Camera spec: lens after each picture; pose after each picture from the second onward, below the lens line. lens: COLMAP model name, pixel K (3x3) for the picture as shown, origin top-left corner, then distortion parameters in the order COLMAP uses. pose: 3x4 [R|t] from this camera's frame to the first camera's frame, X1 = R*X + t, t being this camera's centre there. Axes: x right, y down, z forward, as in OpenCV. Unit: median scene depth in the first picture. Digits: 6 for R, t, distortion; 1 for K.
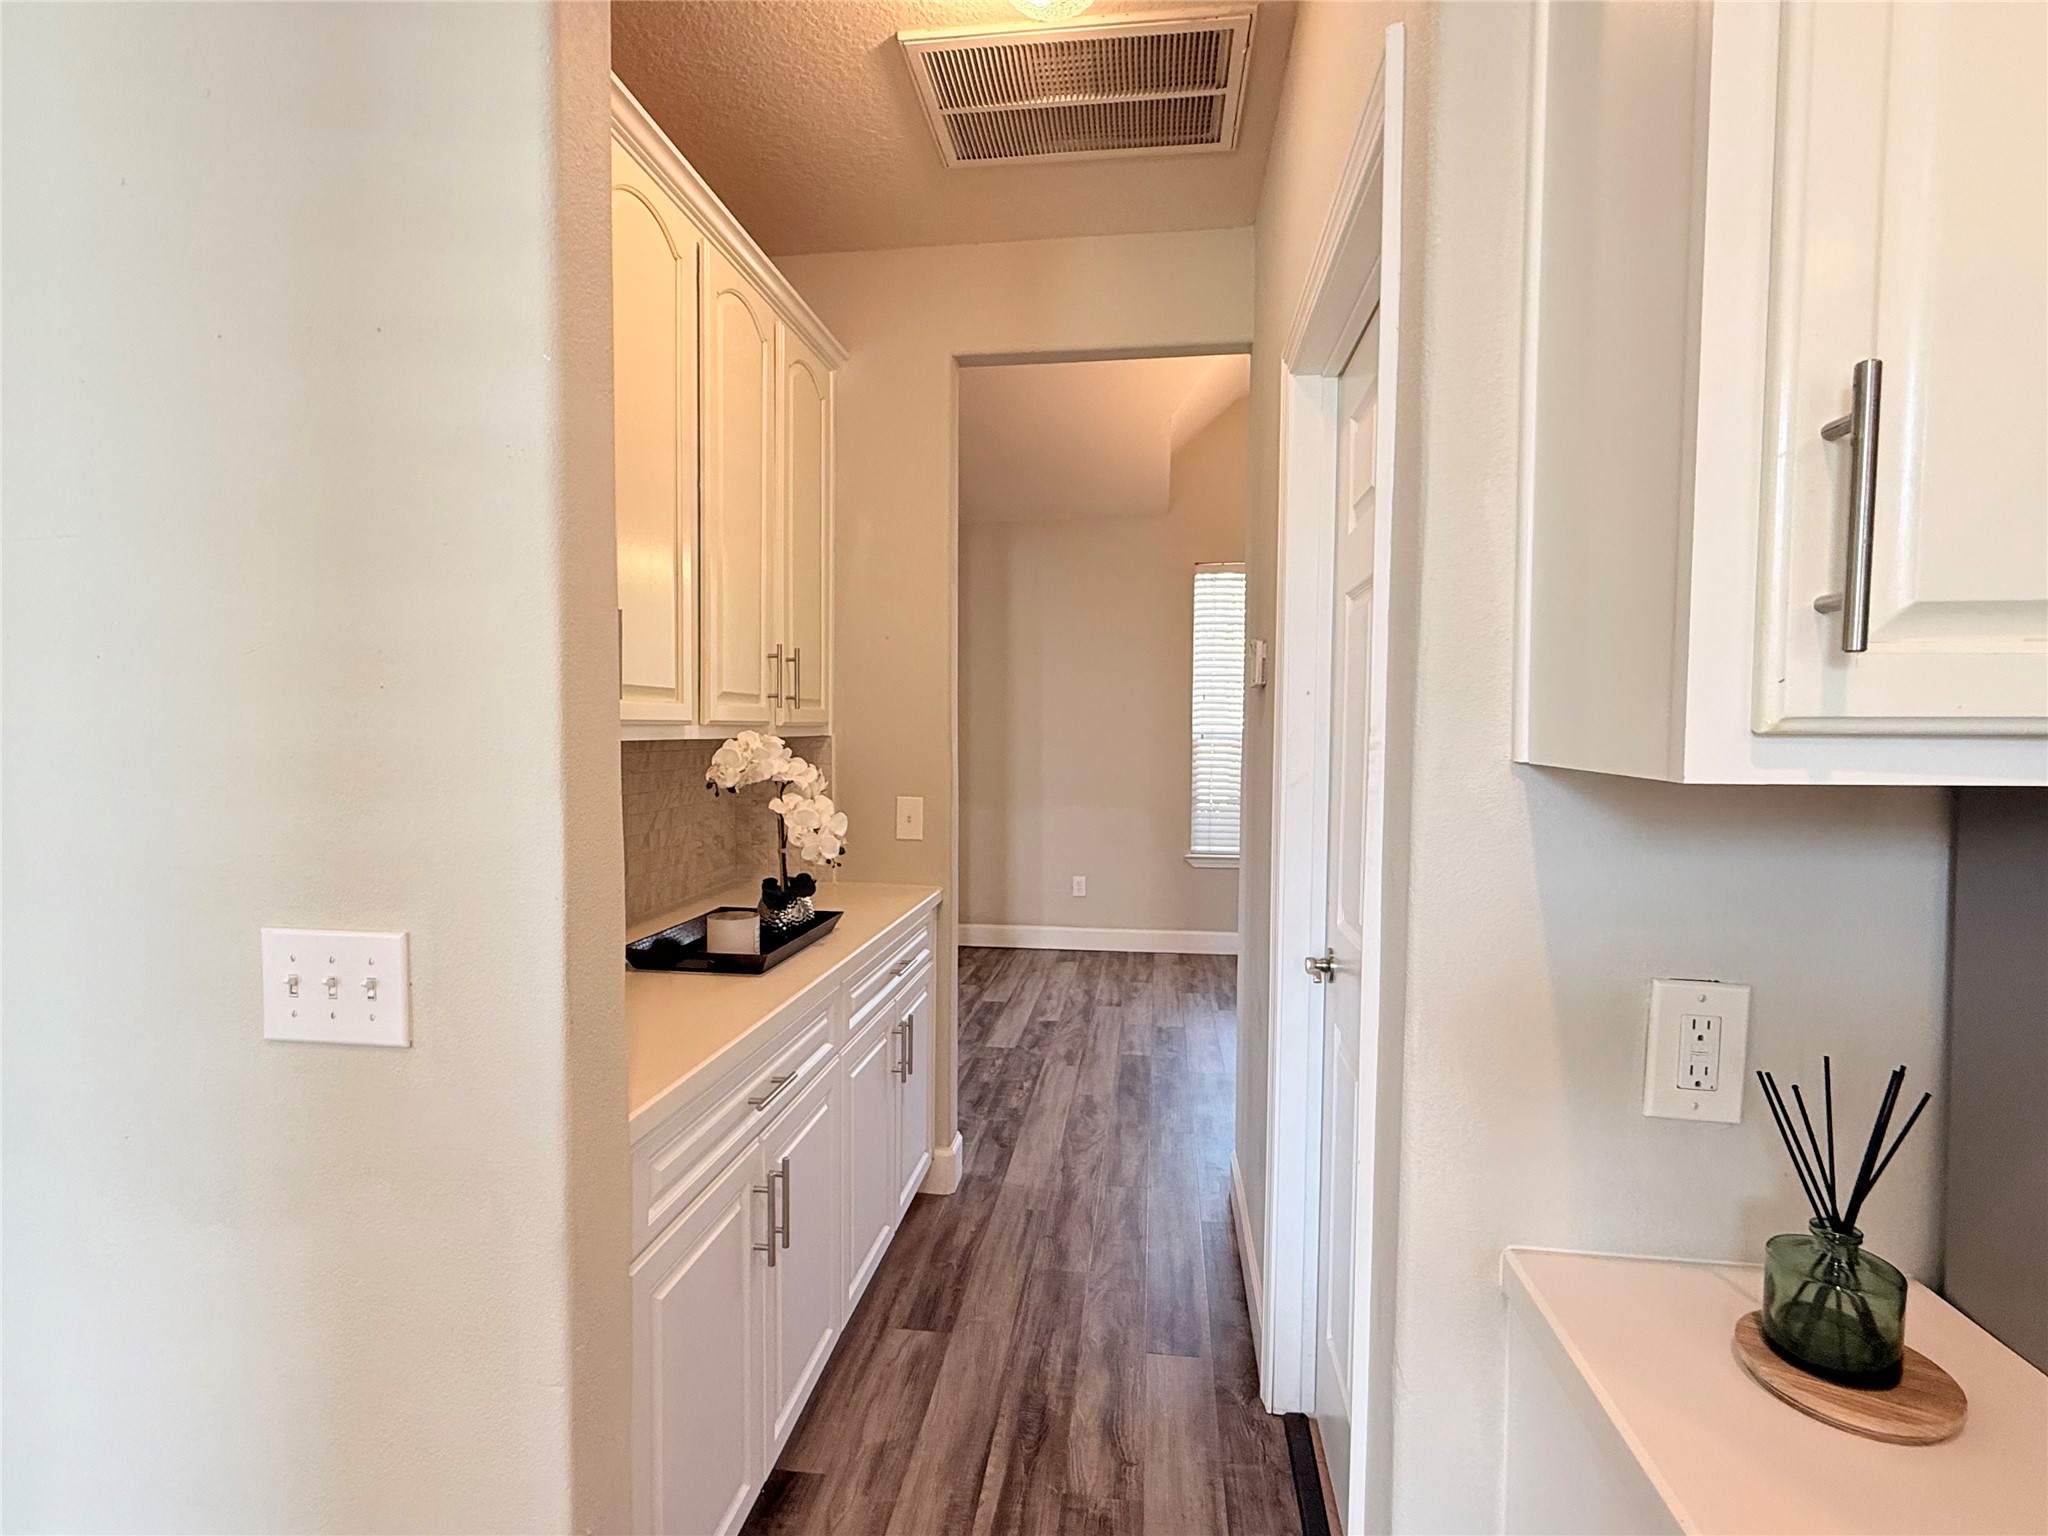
lens RADIAL K [[990.2, 0, 1025.2], [0, 990.2, 770.3], [0, 0, 1]] dist [-0.000874, 0.000525]
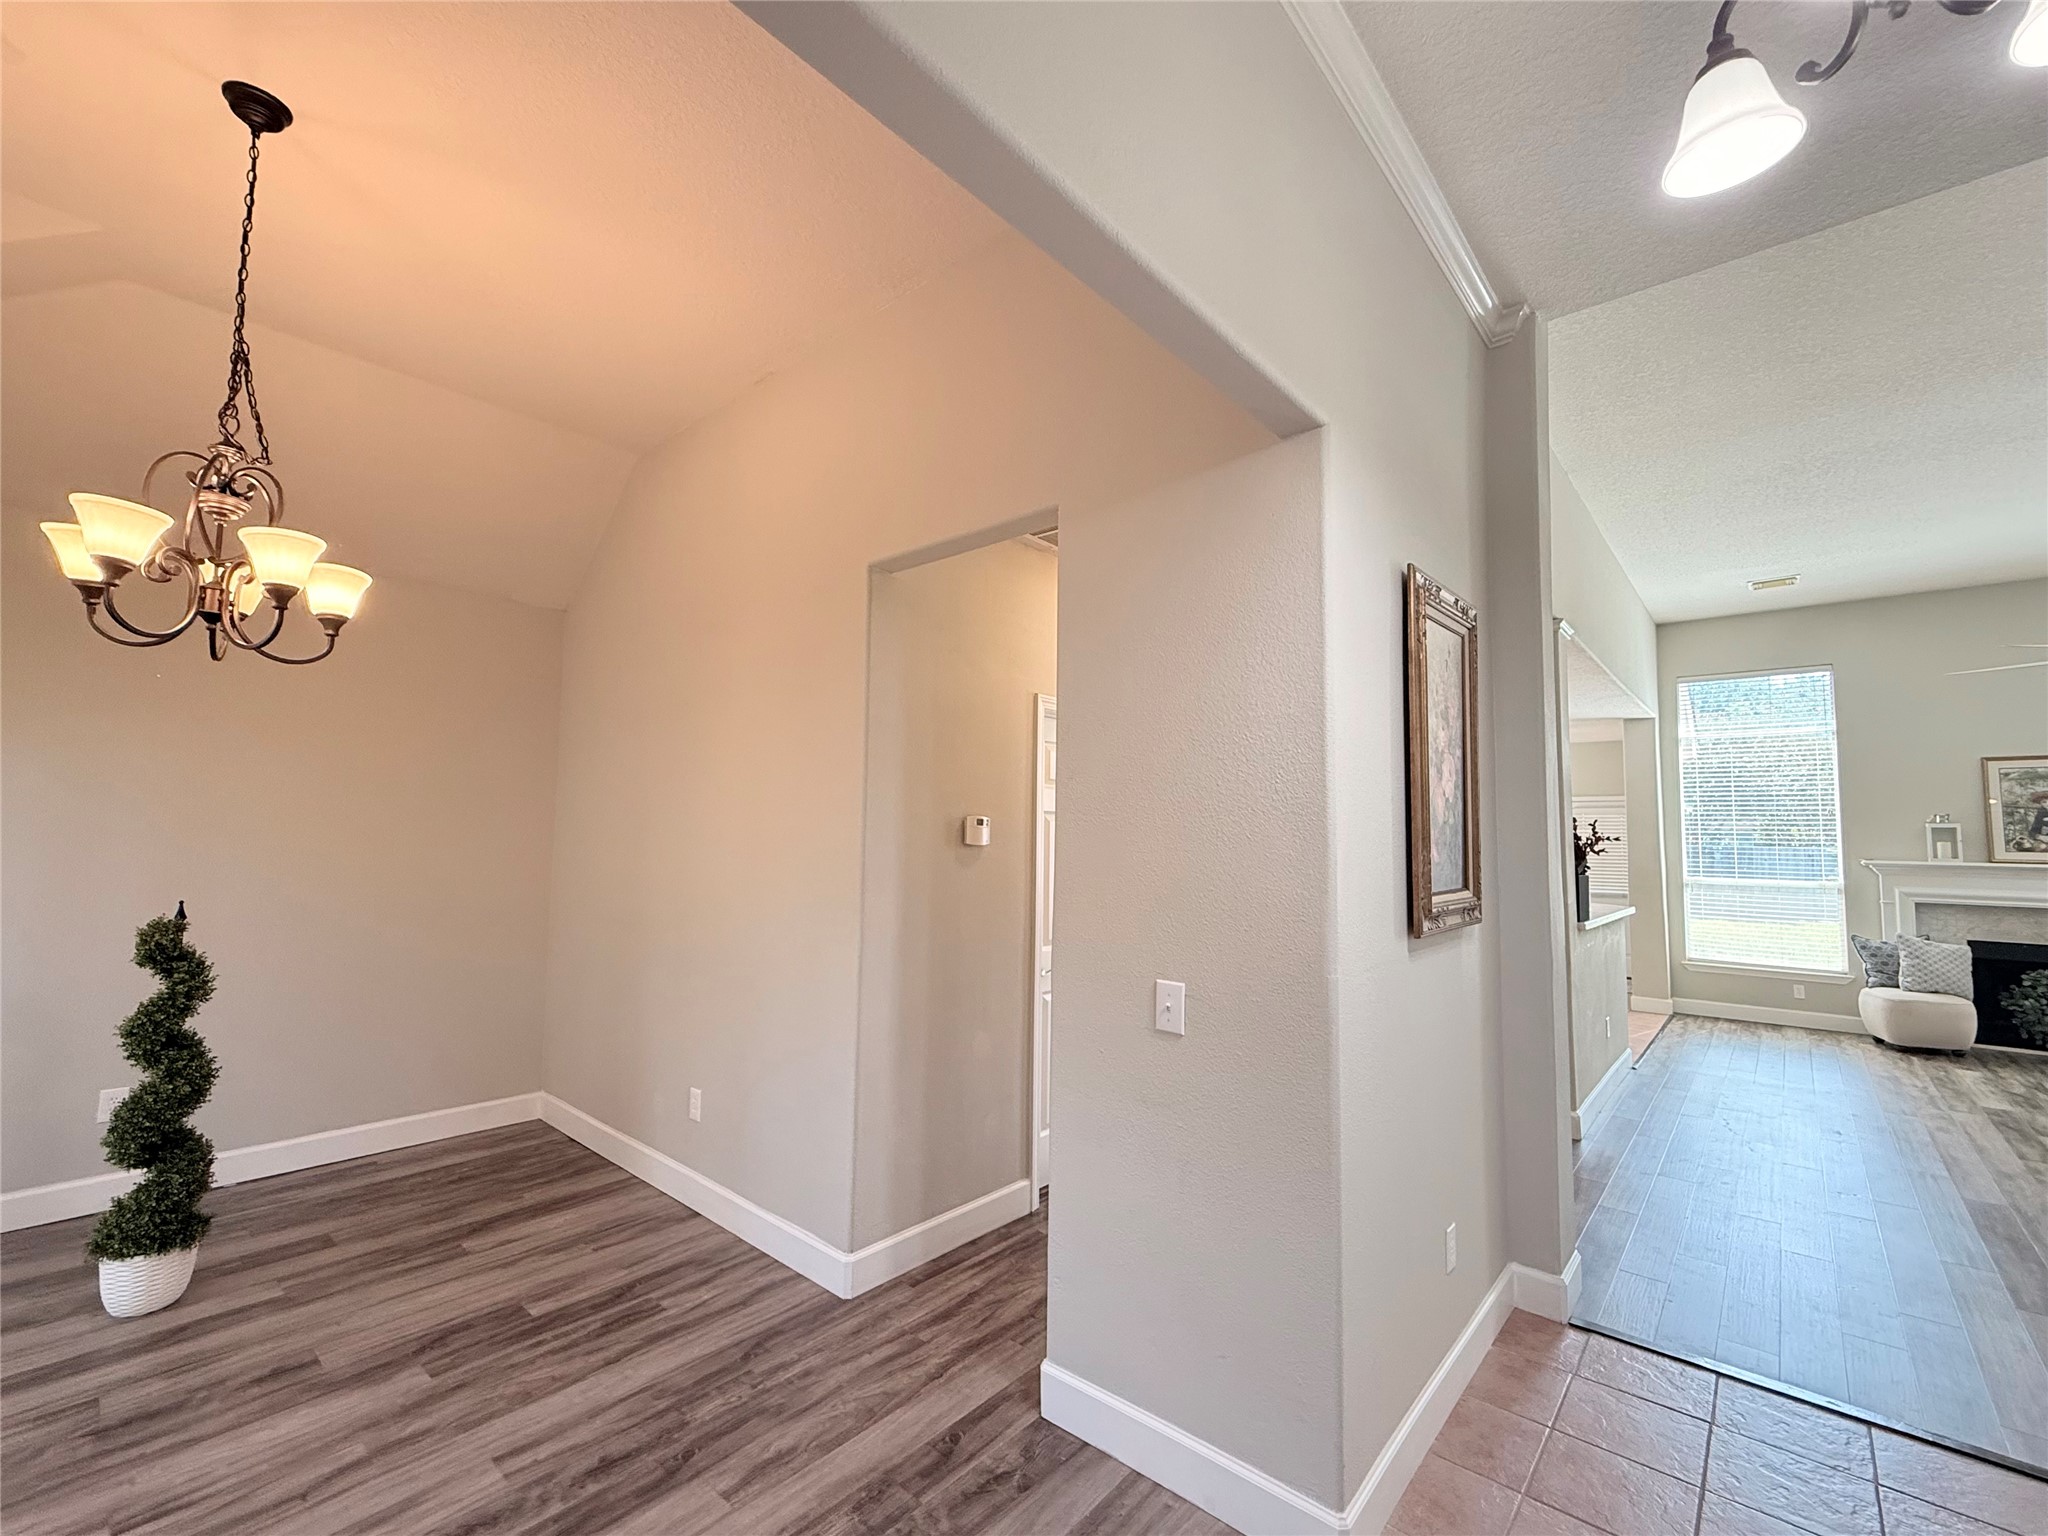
lens RADIAL K [[864.6, 0, 1024.8], [0, 864.6, 771.0], [0, 0, 1]] dist [0.000274, 0.000429]
pose [[-0.833611, 0.020703, 0.551964, -0.574471], [0.002338, 0.999421, -0.033956, -0.144307], [-0.552348, -0.027016, -0.833176, 1.984160]]
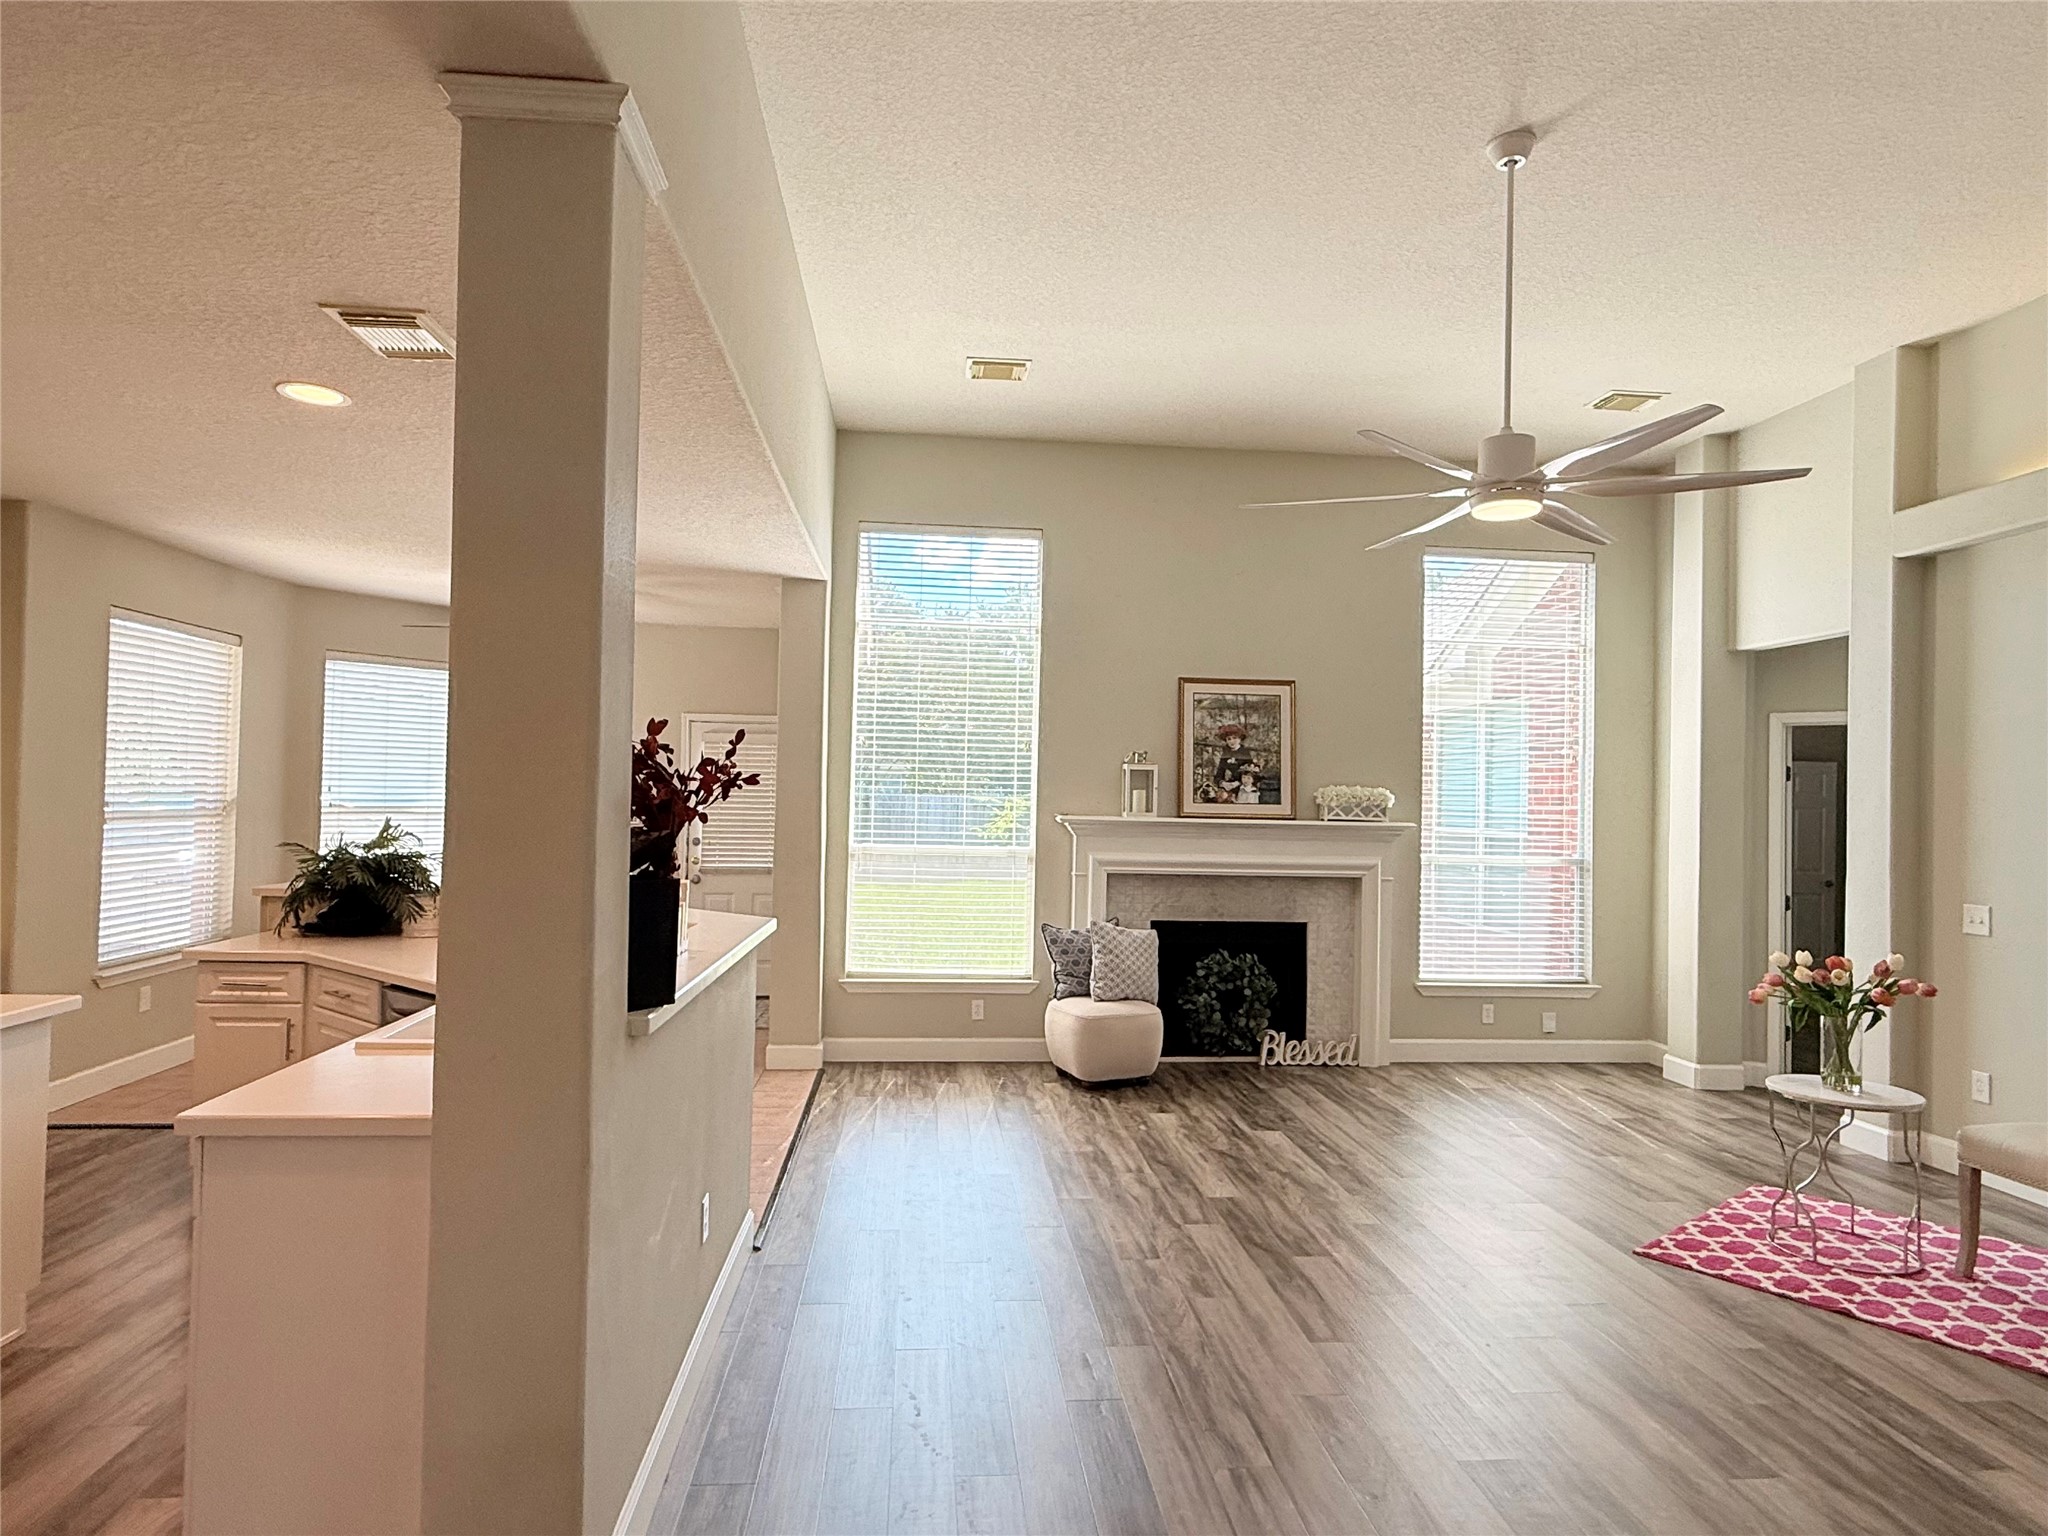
lens RADIAL K [[1166.7, 0, 1024.4], [0, 1166.7, 776.1], [0, 0, 1]] dist [-0.003127, 0.000870]
pose [[-0.974314, -0.032693, -0.222806, -0.620908], [-0.038940, 0.998960, 0.023700, -0.091063], [0.221799, 0.031767, -0.974575, 0.665801]]
